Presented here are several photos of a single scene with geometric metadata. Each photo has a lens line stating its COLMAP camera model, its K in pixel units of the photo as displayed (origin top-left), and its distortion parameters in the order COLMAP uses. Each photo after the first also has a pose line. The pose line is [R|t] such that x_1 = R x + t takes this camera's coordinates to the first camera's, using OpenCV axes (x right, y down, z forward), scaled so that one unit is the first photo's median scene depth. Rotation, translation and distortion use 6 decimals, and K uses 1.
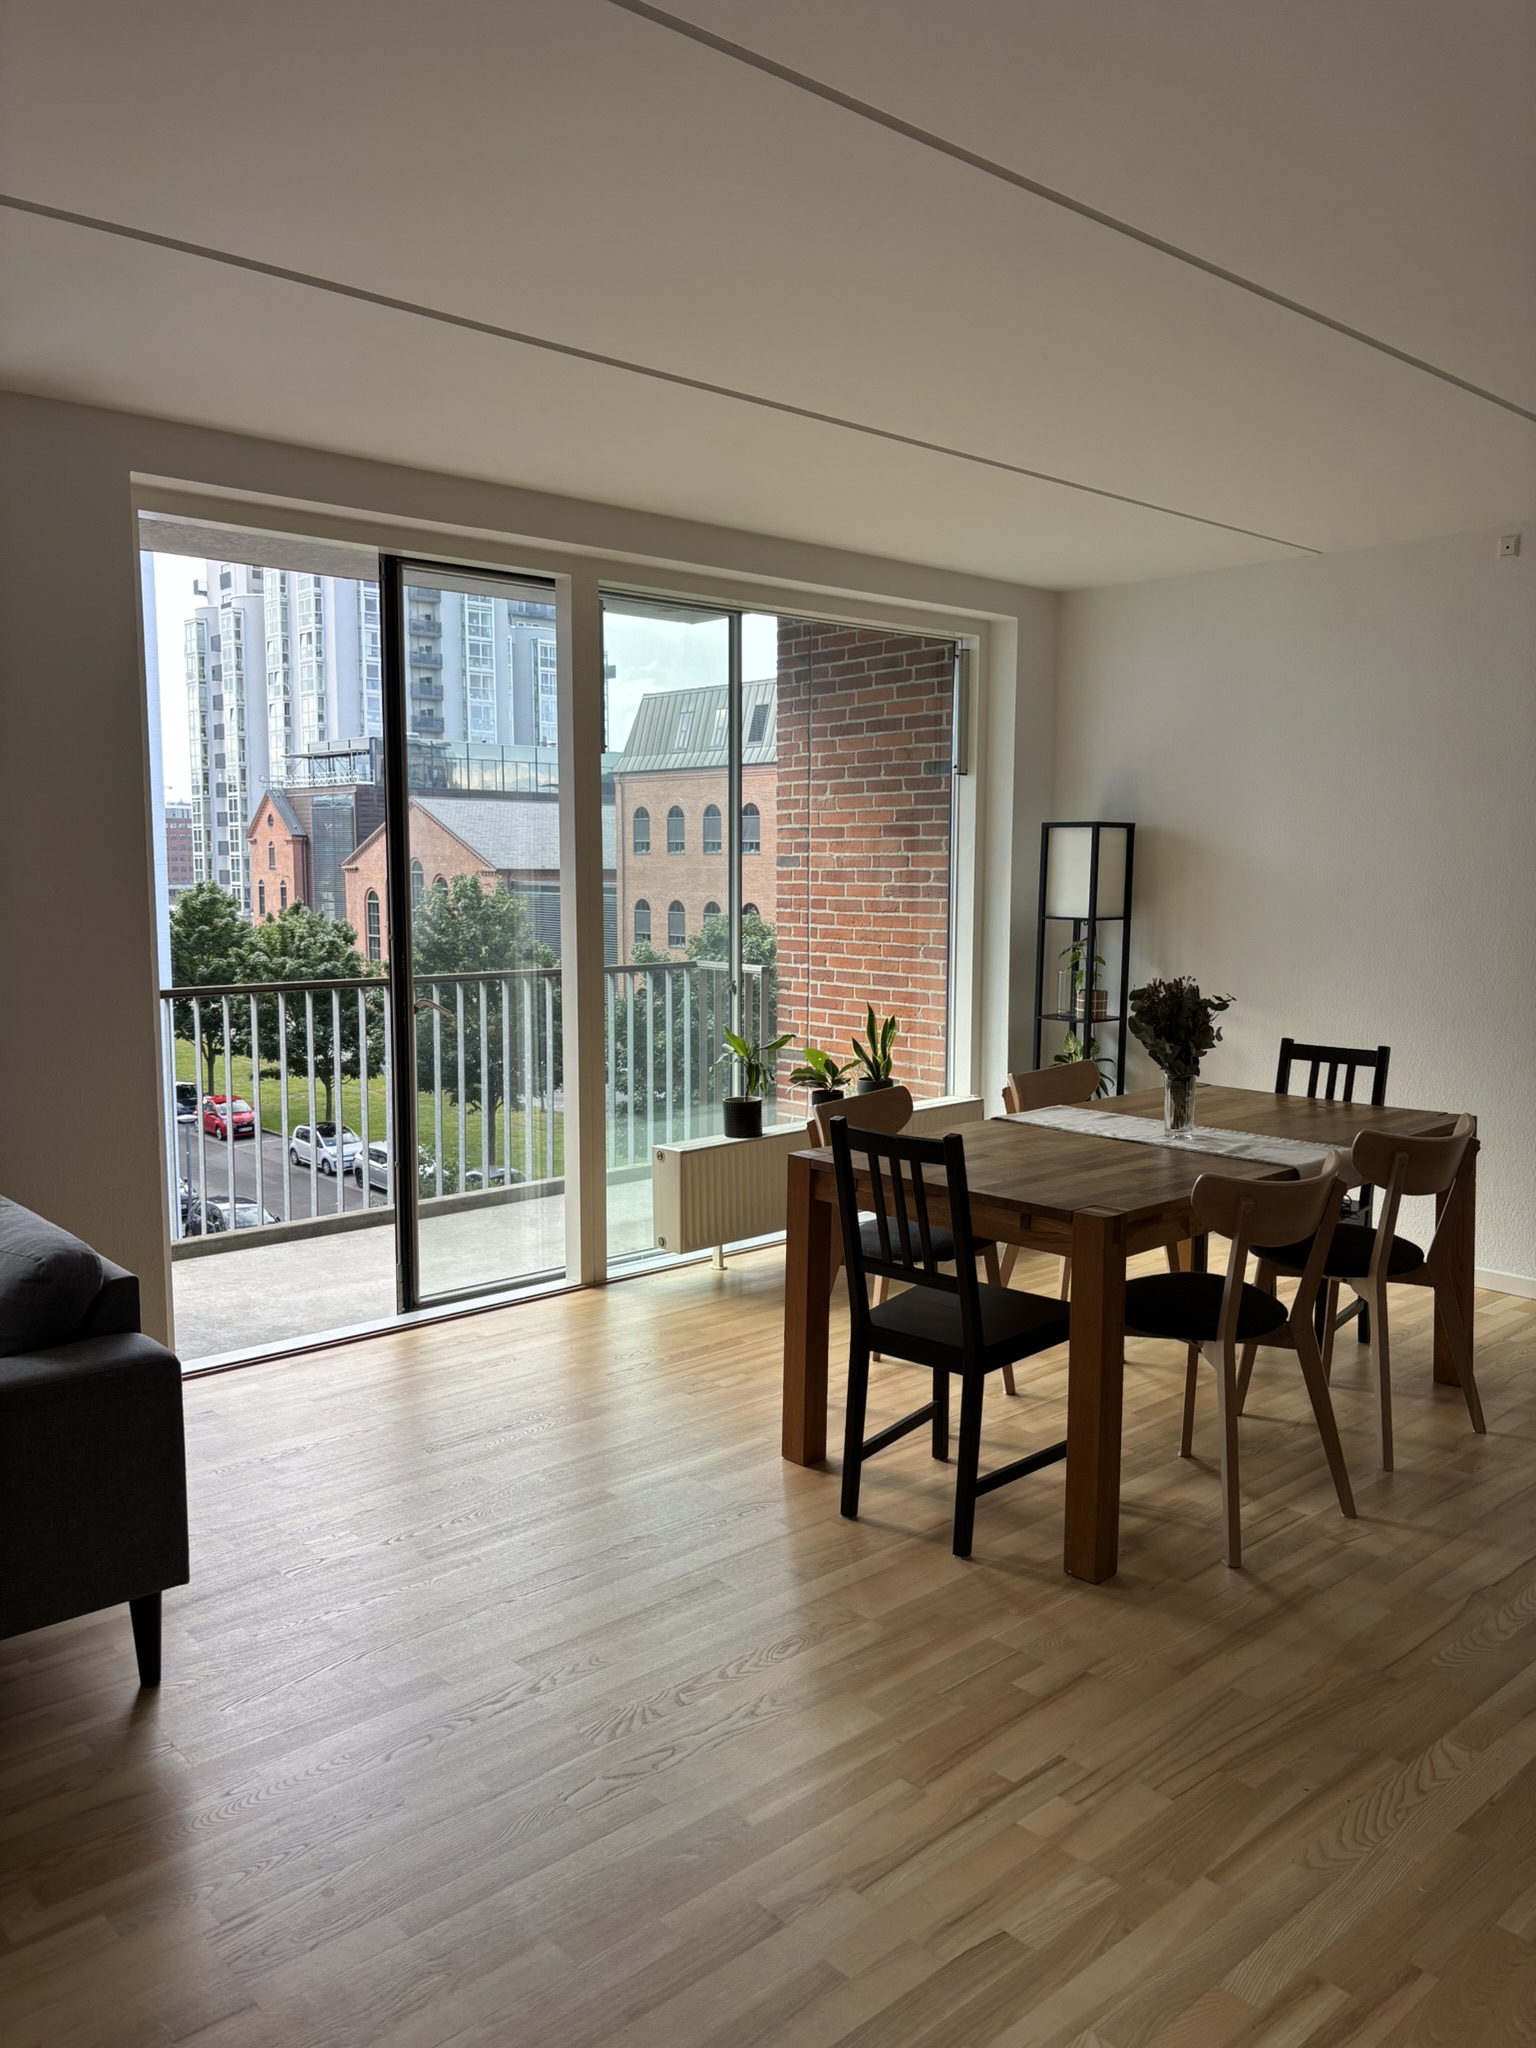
lens RADIAL K [[1559.9, 0, 775.1], [0, 1559.9, 1026.5], [0, 0, 1]] dist [0.024814, -0.007404]
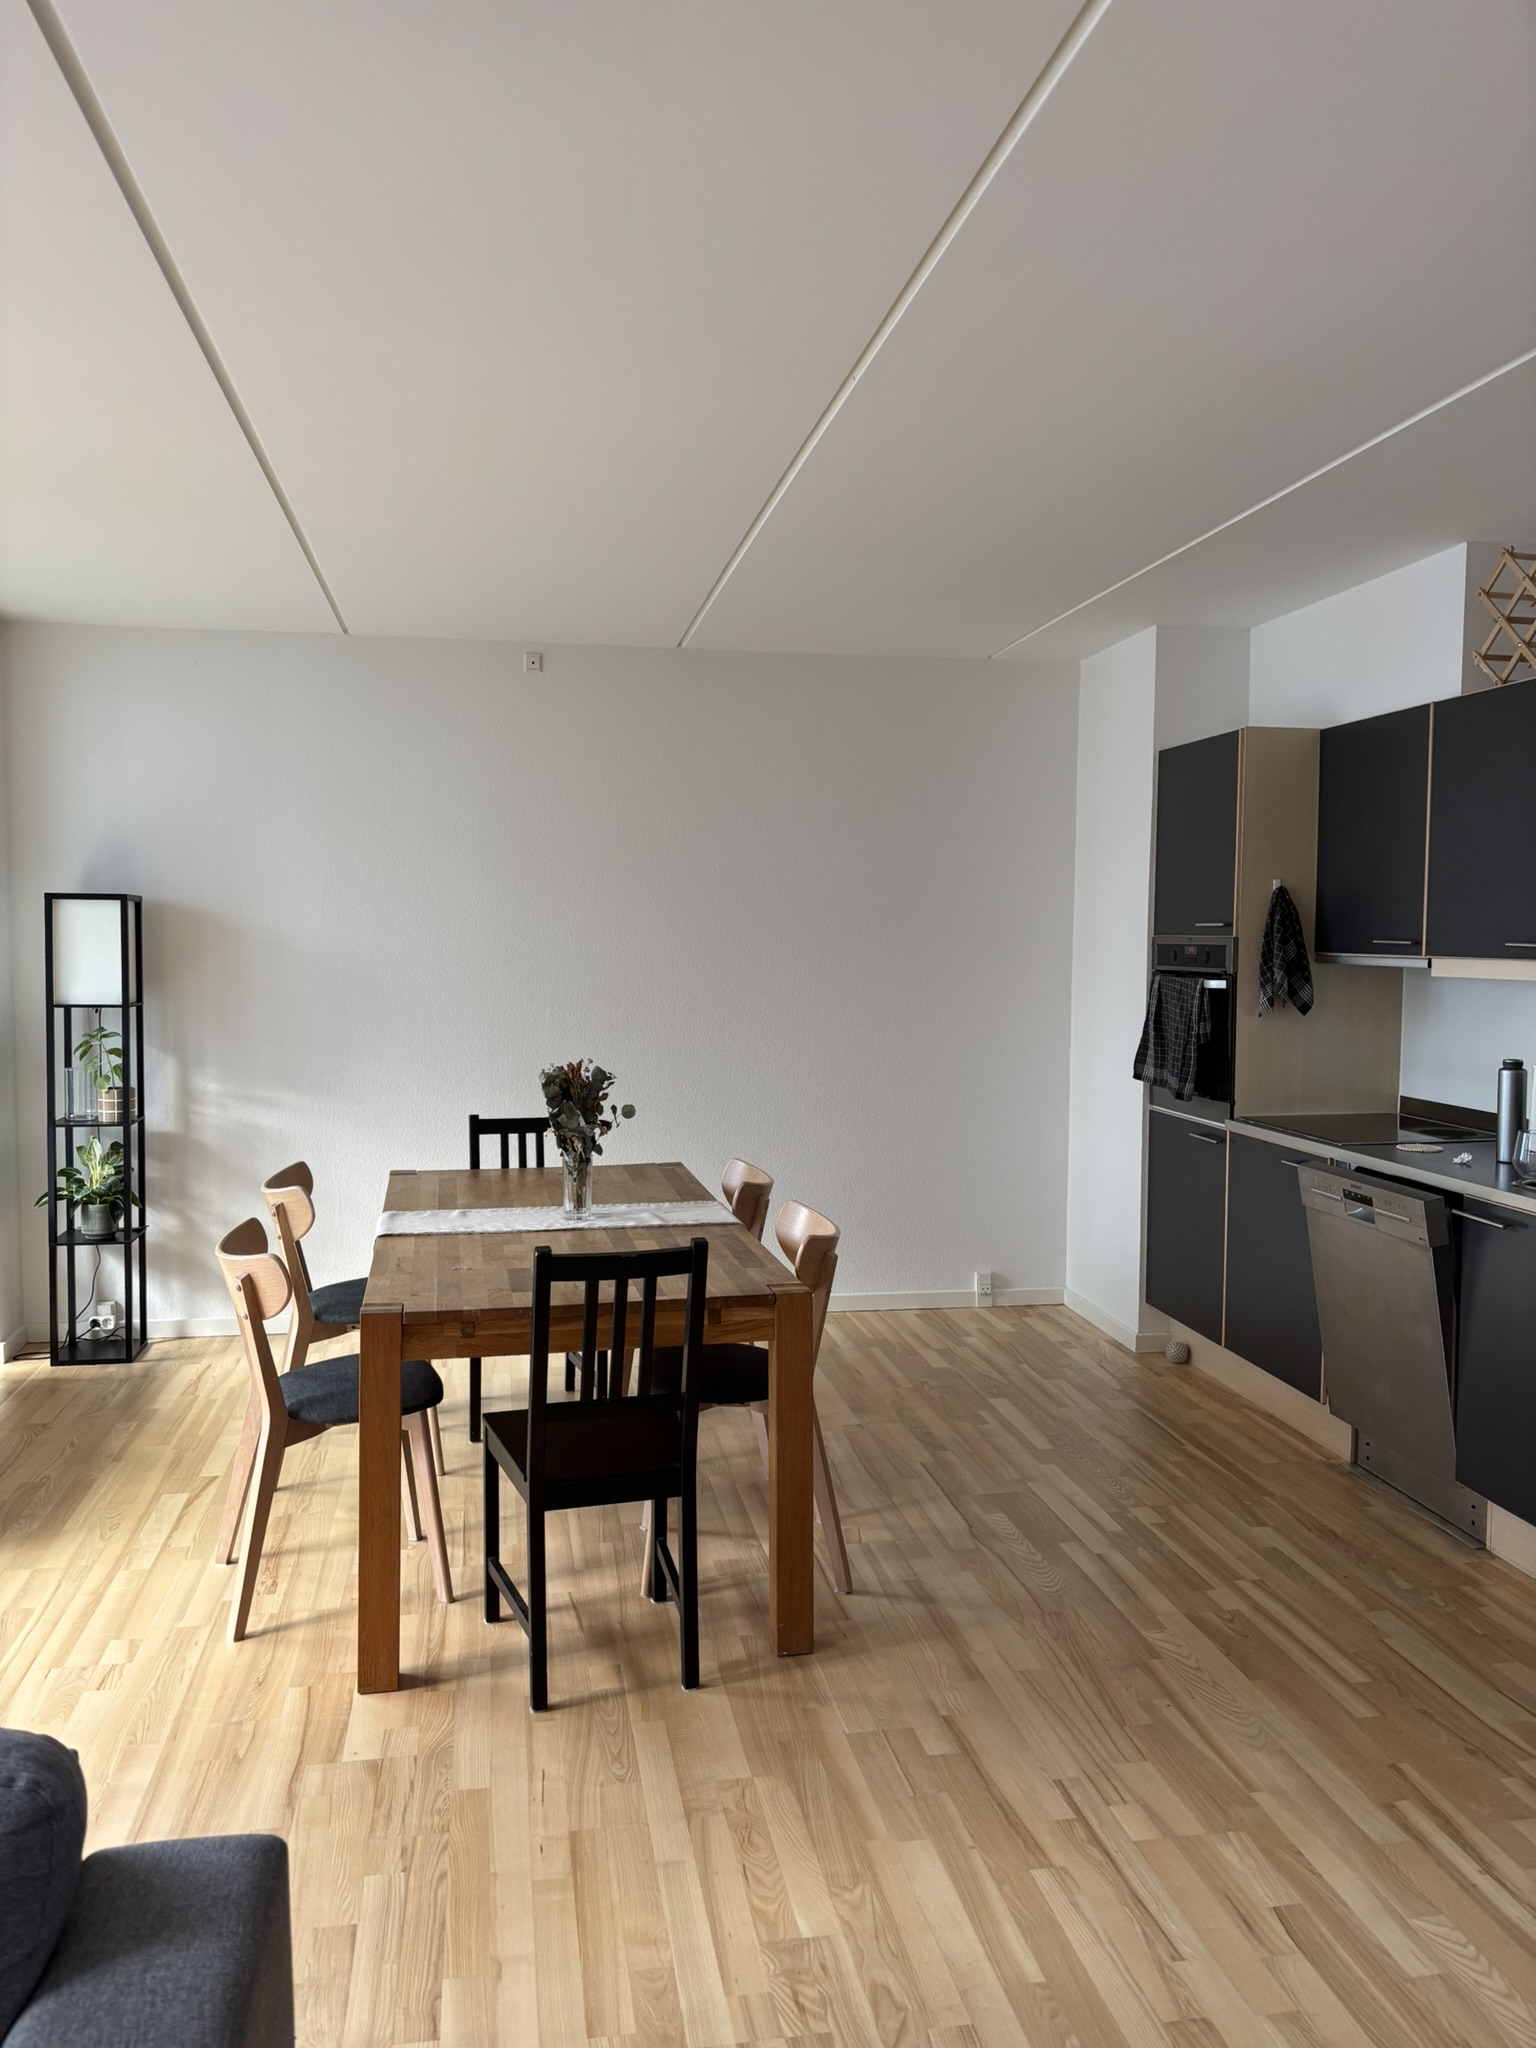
lens RADIAL K [[1559.9, 0, 772.3], [0, 1559.9, 1021.2], [0, 0, 1]] dist [0.024814, -0.007404]
pose [[0.533865, -0.052773, 0.843921, -0.649049], [0.087860, 0.996110, 0.006709, -0.065404], [-0.840993, 0.070565, 0.536425, 0.437847]]
